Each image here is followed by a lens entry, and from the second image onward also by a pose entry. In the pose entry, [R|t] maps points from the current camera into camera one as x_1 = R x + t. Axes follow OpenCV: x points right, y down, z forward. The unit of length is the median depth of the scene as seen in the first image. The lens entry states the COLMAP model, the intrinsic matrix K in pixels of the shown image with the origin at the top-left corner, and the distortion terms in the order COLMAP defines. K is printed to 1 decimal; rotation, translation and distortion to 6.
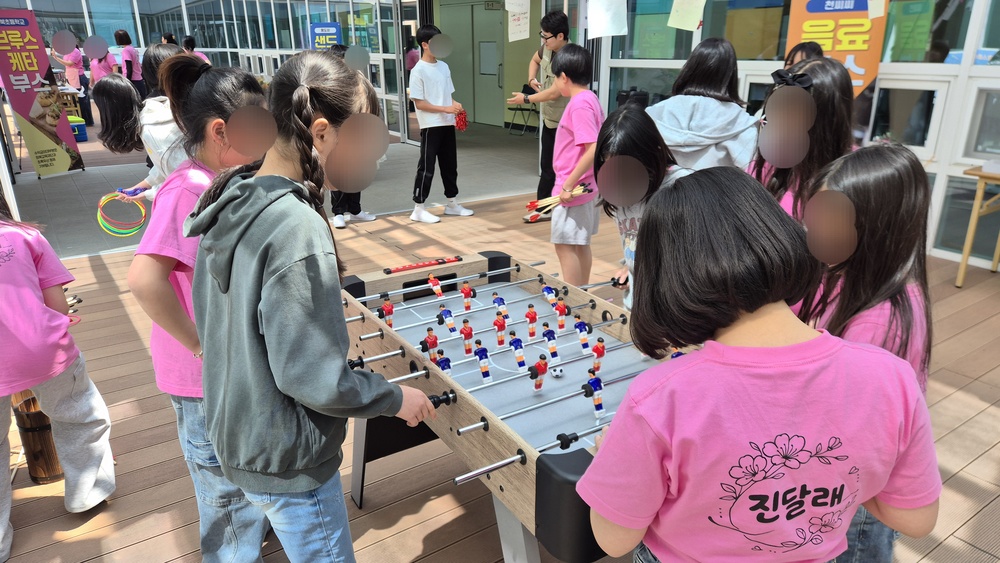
lens RADIAL K [[661.9, 0, 504.1], [0, 661.9, 282.3], [0, 0, 1]] dist [0.048999, -0.041858]
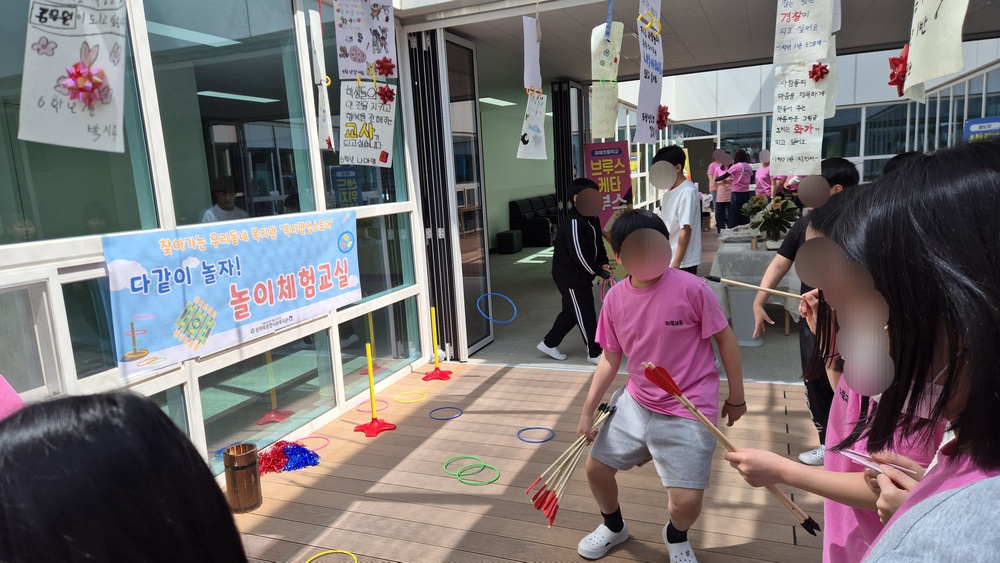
lens RADIAL K [[661.9, 0, 500.2], [0, 661.9, 280.9], [0, 0, 1]] dist [0.048999, -0.041858]
pose [[0.548968, 0.105561, -0.829151, 0.154640], [-0.228176, 0.973241, -0.027166, -0.090254], [0.804096, 0.204105, 0.558364, 0.235553]]
